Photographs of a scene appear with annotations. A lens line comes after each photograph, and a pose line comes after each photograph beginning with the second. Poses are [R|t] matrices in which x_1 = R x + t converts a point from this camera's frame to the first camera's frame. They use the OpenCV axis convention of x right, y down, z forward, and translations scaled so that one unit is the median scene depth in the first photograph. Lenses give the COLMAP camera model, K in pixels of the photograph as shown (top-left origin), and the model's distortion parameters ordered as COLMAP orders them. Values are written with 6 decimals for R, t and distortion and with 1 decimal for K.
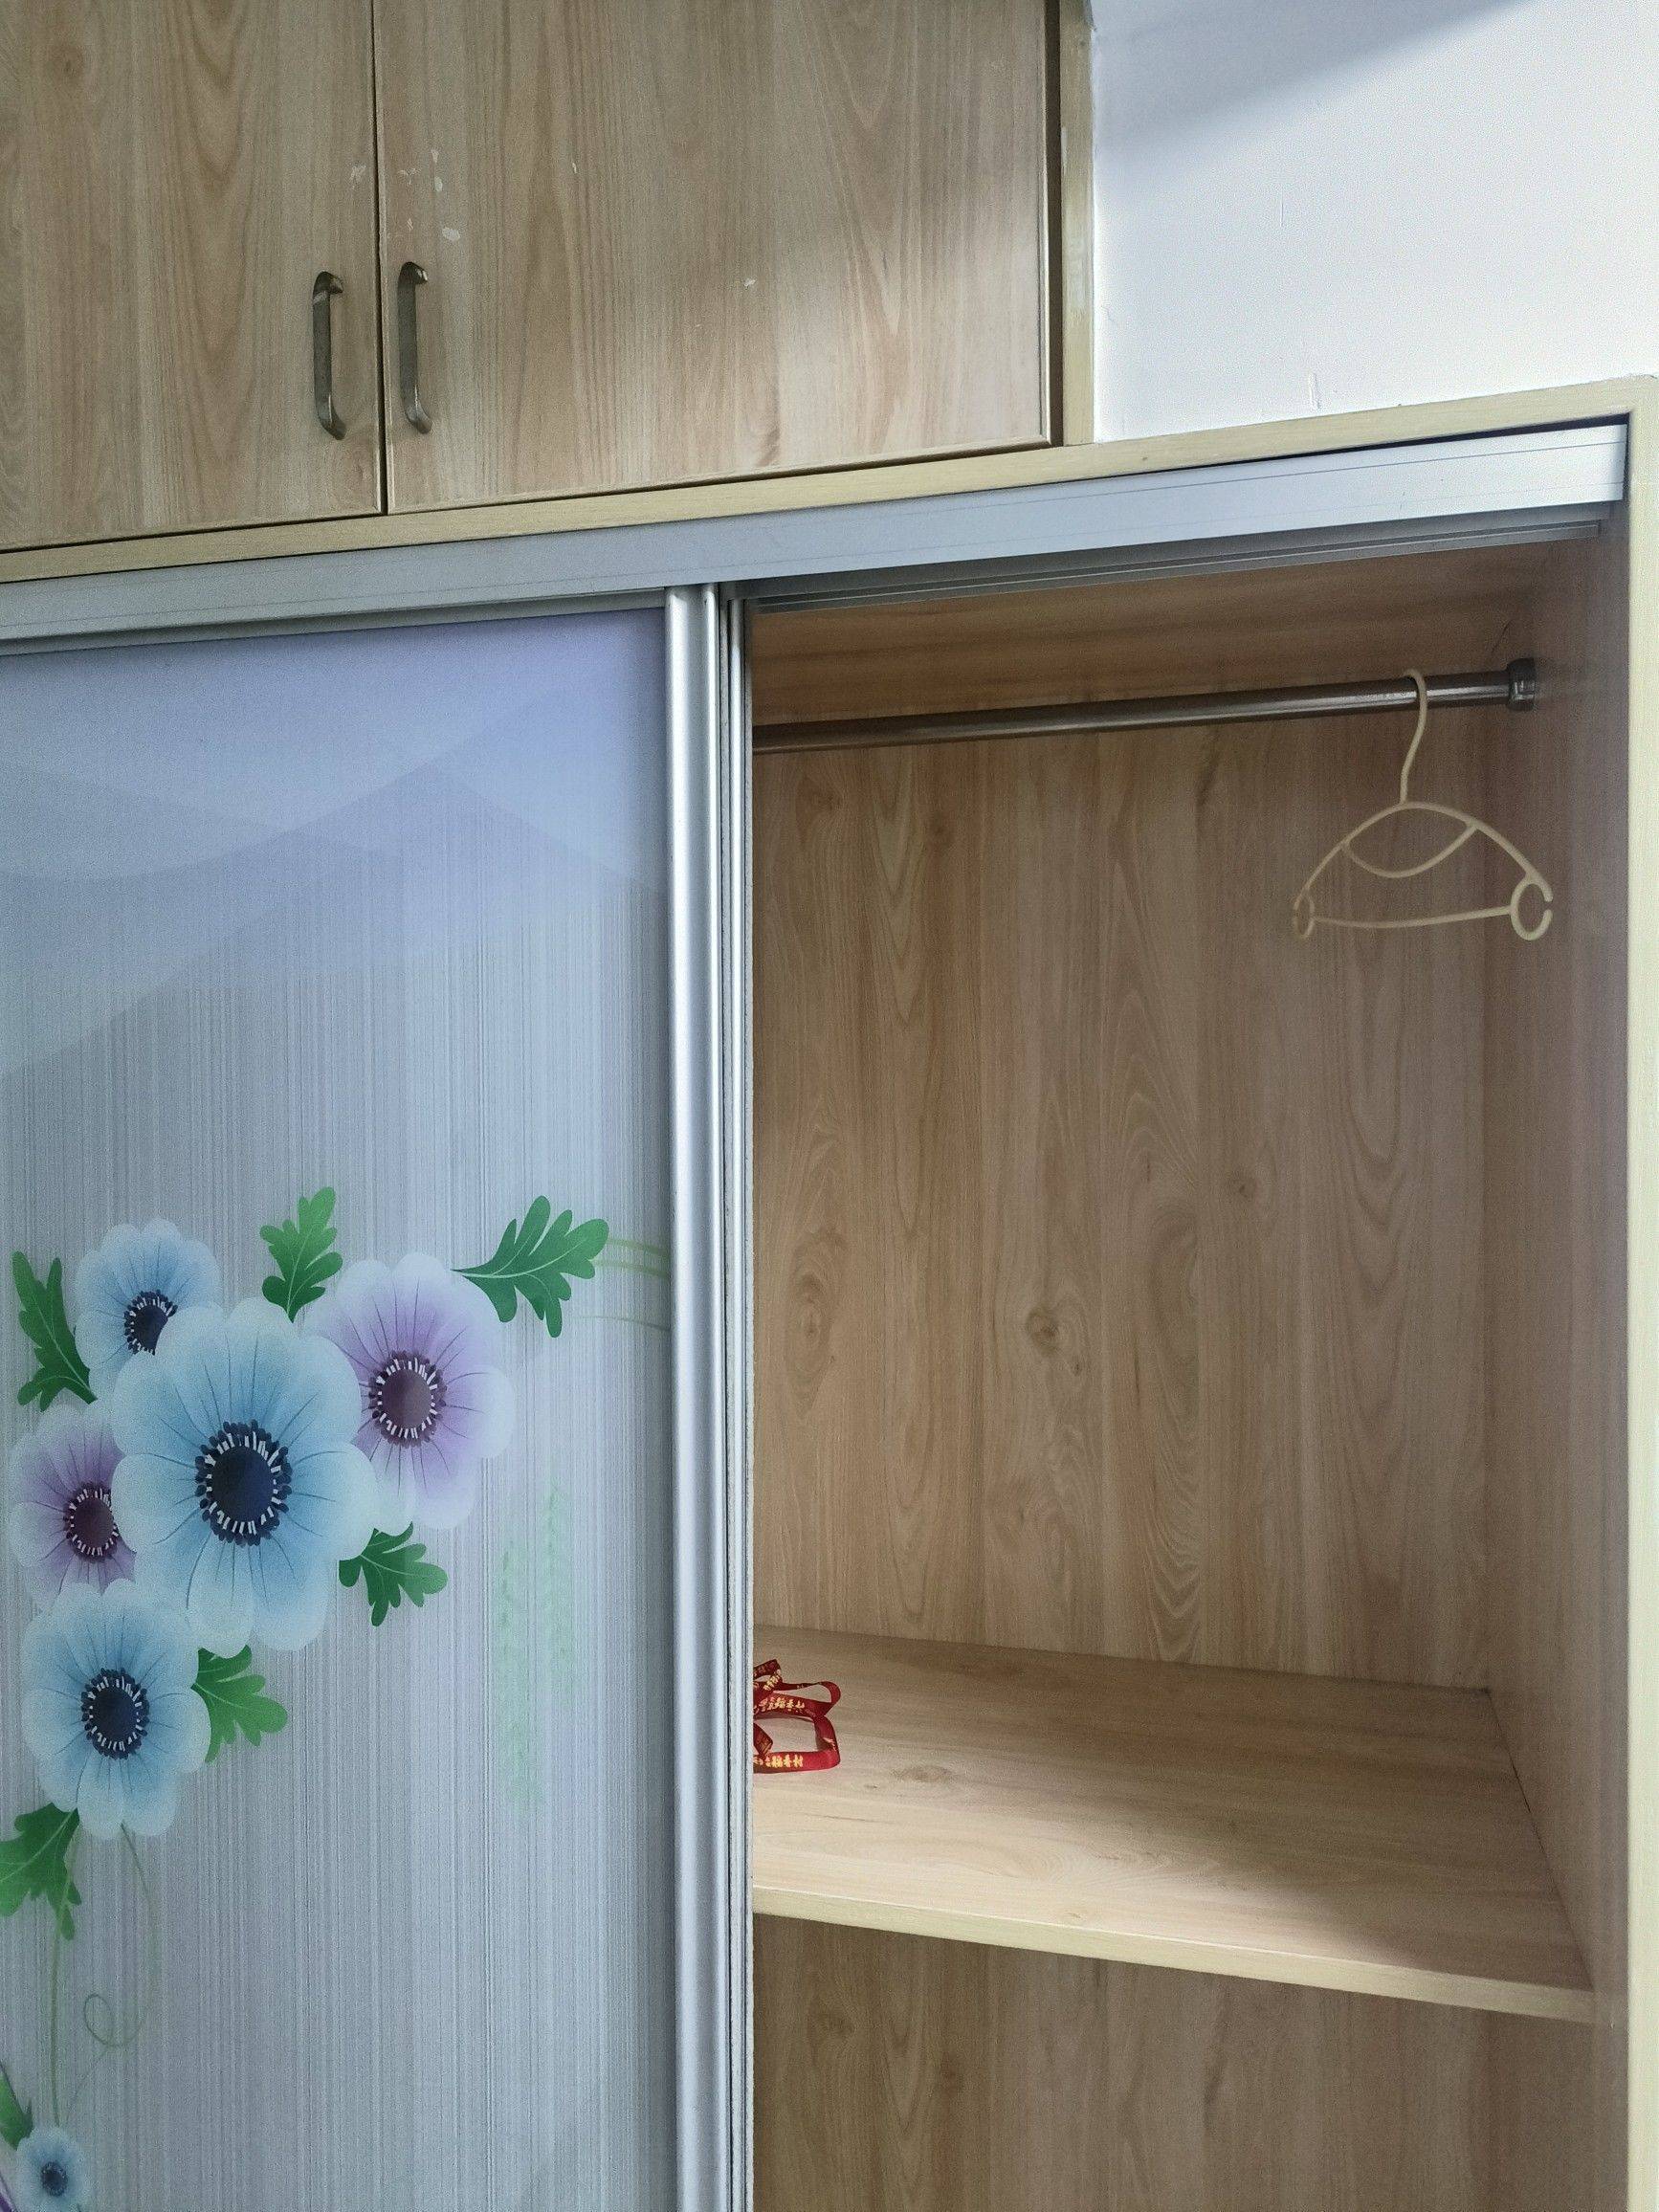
lens RADIAL K [[1622.3, 0, 818.2], [0, 1622.3, 1104.0], [0, 0, 1]] dist [0.057267, -0.061812]
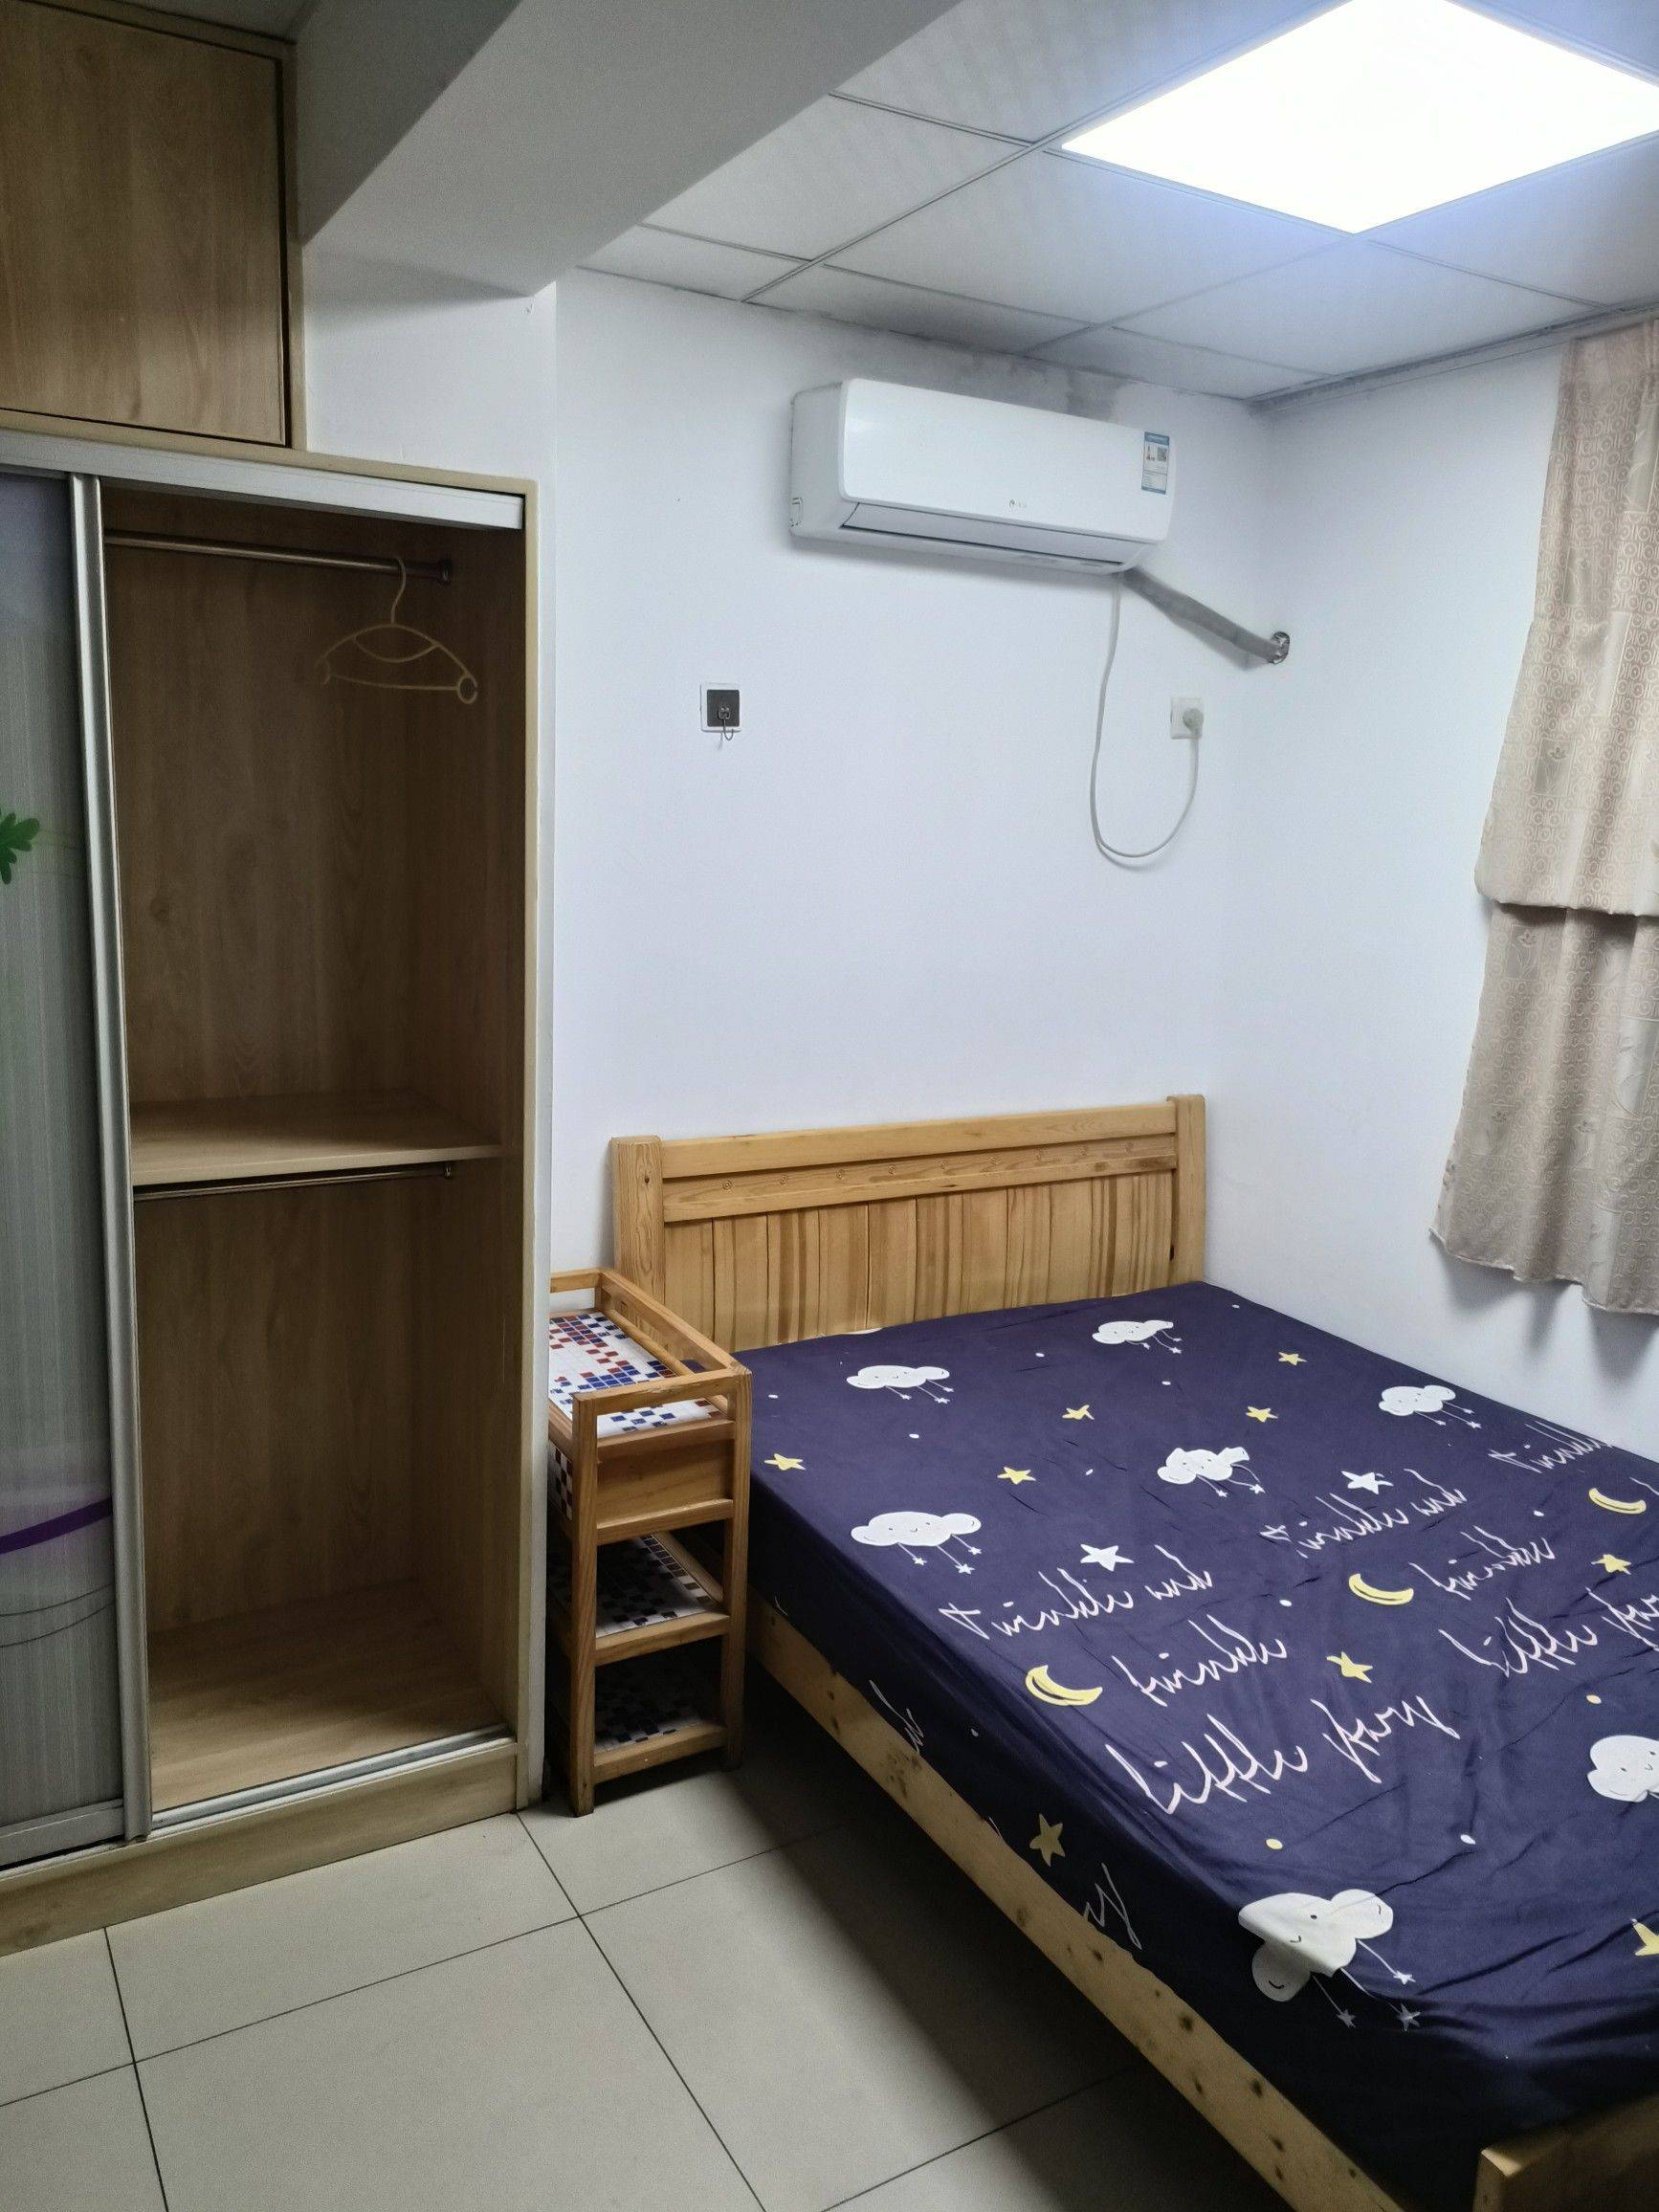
lens RADIAL K [[1622.3, 0, 818.2], [0, 1622.3, 1104.0], [0, 0, 1]] dist [0.057267, -0.061812]
pose [[0.710810, -0.094330, 0.697031, -0.789975], [-0.030347, 0.985931, 0.164374, 0.055161], [-0.702730, -0.137991, 0.697947, -0.920702]]
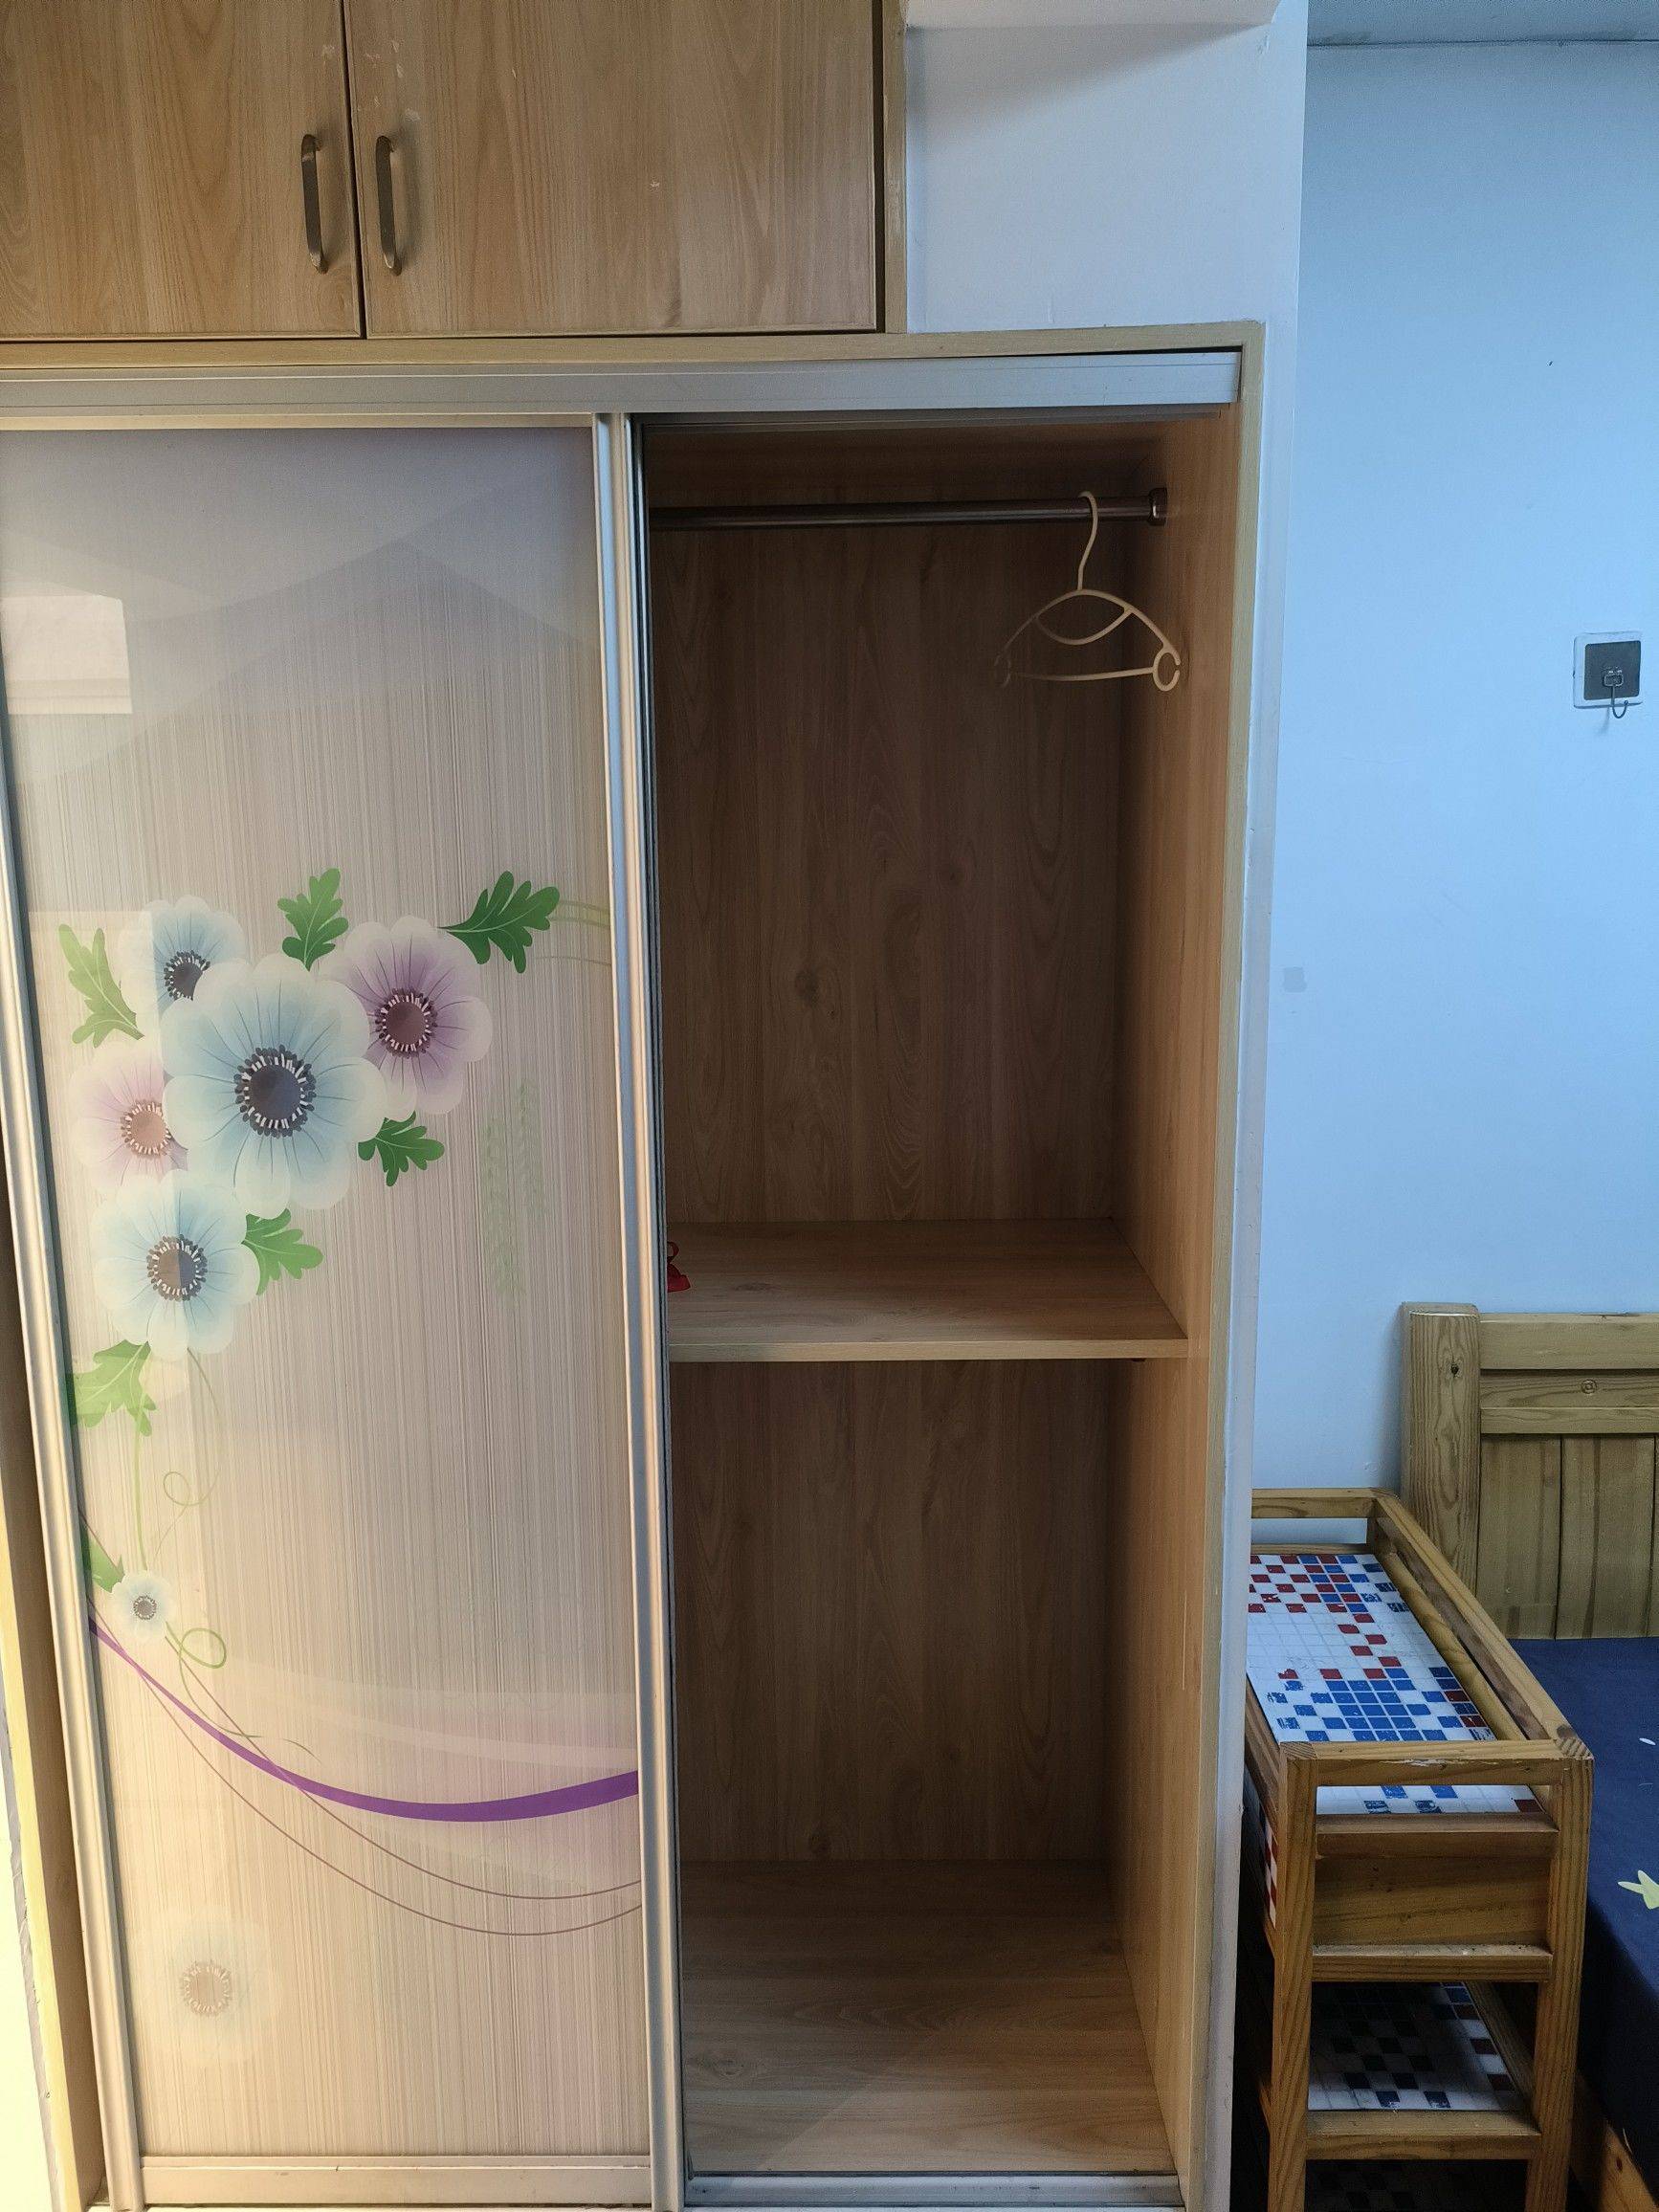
lens RADIAL K [[1622.3, 0, 818.2], [0, 1622.3, 1104.0], [0, 0, 1]] dist [0.057267, -0.061812]
pose [[0.969616, -0.046729, 0.240126, -0.245799], [0.009470, 0.988021, 0.154030, 0.039973], [-0.244447, -0.147076, 0.958444, -0.404094]]
